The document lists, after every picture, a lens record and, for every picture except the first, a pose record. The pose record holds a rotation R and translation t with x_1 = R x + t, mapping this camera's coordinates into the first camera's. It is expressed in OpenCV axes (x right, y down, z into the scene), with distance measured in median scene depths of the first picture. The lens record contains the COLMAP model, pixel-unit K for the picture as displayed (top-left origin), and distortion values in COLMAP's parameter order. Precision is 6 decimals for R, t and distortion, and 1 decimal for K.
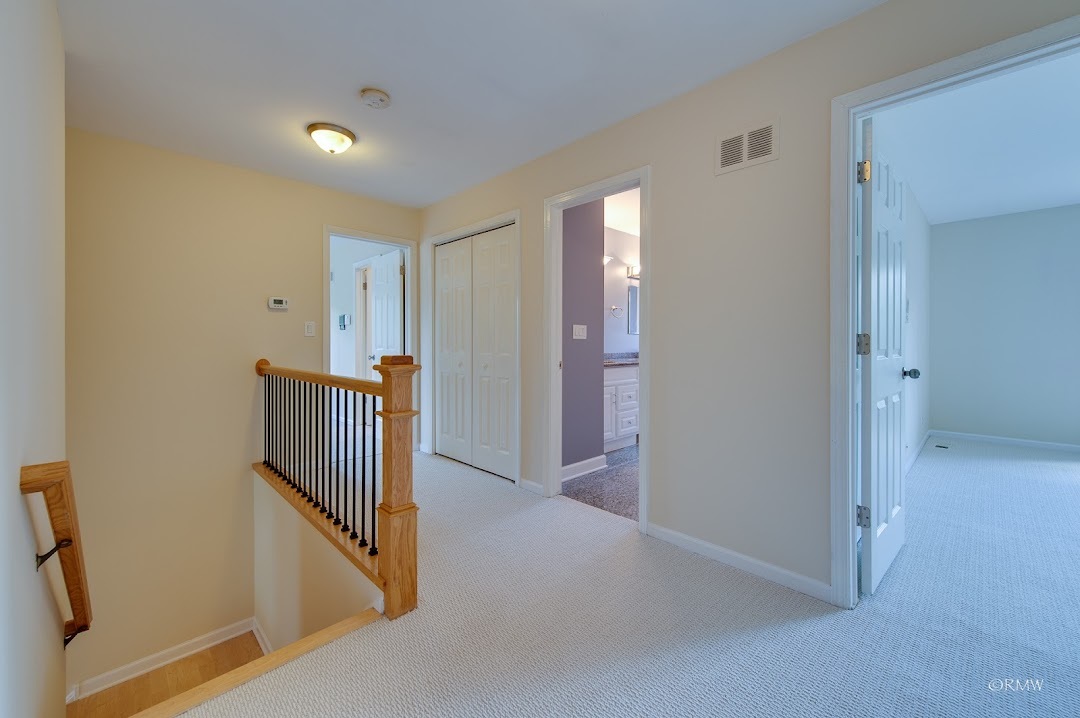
lens RADIAL K [[441.6, 0, 541.9], [0, 441.6, 351.0], [0, 0, 1]] dist [0.003142, 0.000098]
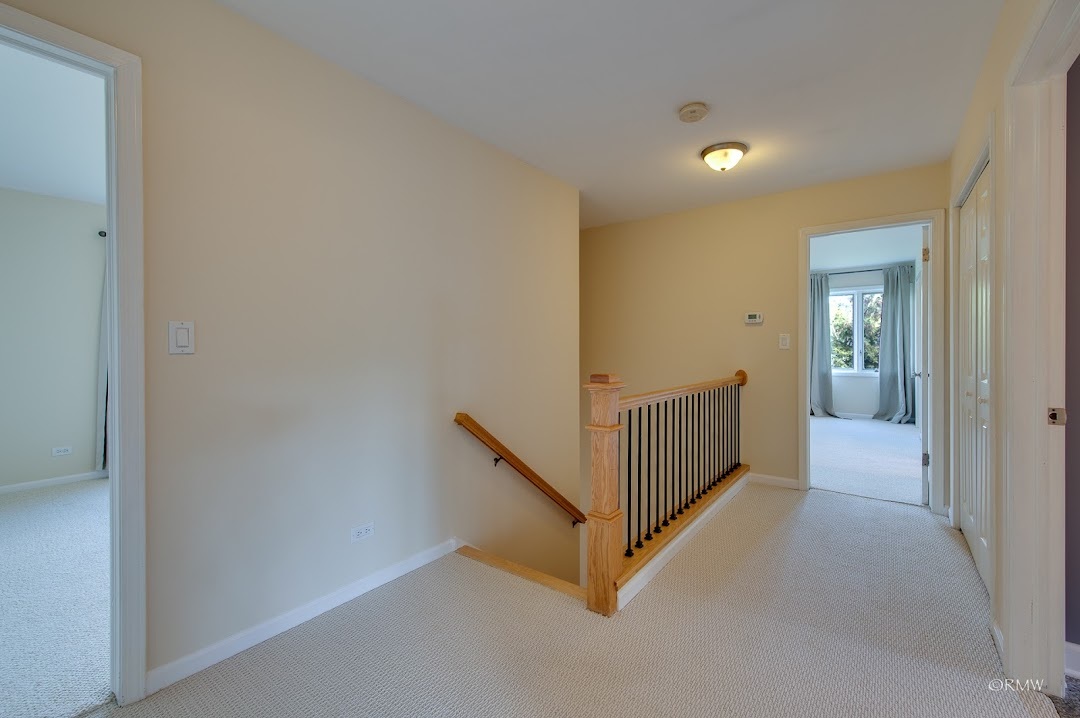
lens RADIAL K [[441.6, 0, 542.6], [0, 441.6, 353.1], [0, 0, 1]] dist [0.003142, 0.000098]
pose [[0.136101, 0.002178, -0.990693, 0.471796], [-0.008477, 0.999964, 0.001034, -0.026997], [0.990659, 0.008258, 0.136114, 0.453638]]
